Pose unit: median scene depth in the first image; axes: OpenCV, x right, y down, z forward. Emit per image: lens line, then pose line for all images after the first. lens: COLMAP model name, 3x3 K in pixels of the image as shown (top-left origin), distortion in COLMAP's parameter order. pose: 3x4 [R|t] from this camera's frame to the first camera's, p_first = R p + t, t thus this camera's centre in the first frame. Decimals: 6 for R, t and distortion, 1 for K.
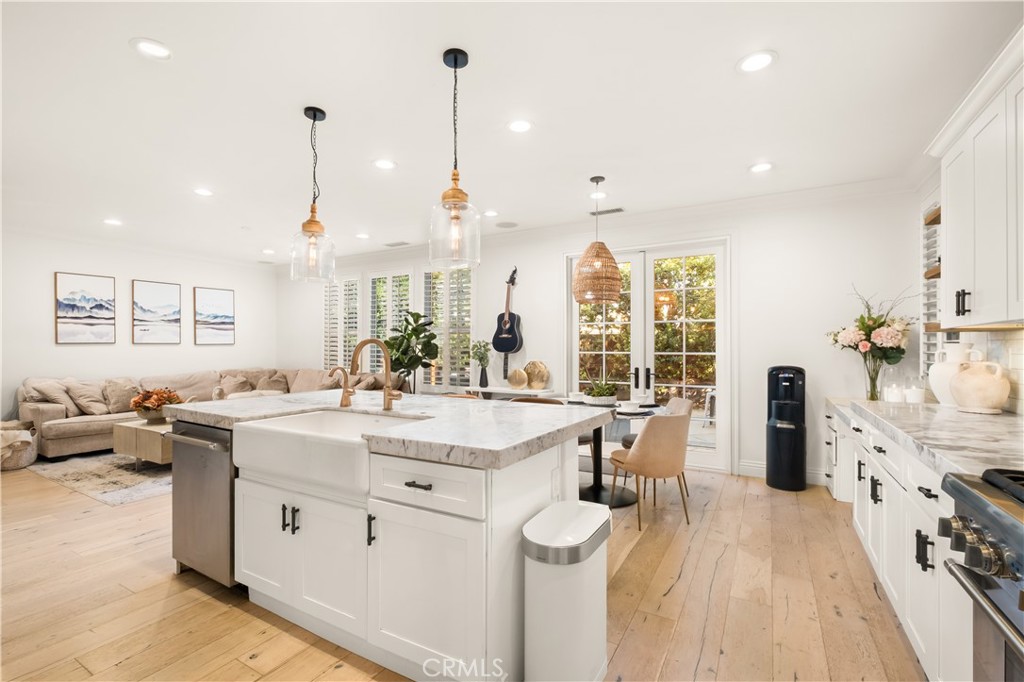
lens RADIAL K [[437.0, 0, 512.0], [0, 437.0, 341.0], [0, 0, 1]] dist [0.000866, -0.000268]
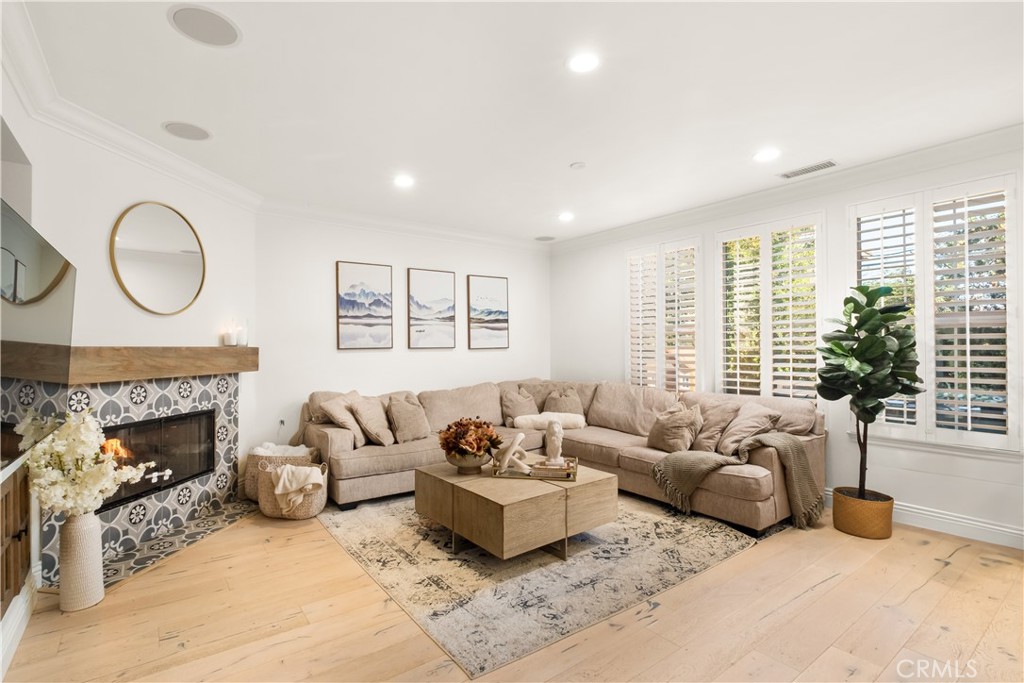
lens RADIAL K [[437.0, 0, 512.0], [0, 437.0, 341.5], [0, 0, 1]] dist [0.000866, -0.000268]
pose [[0.930669, -0.010338, -0.365717, -0.417881], [0.011162, 0.999938, 0.000140, -0.004735], [0.365692, -0.004212, 0.930726, 0.340606]]
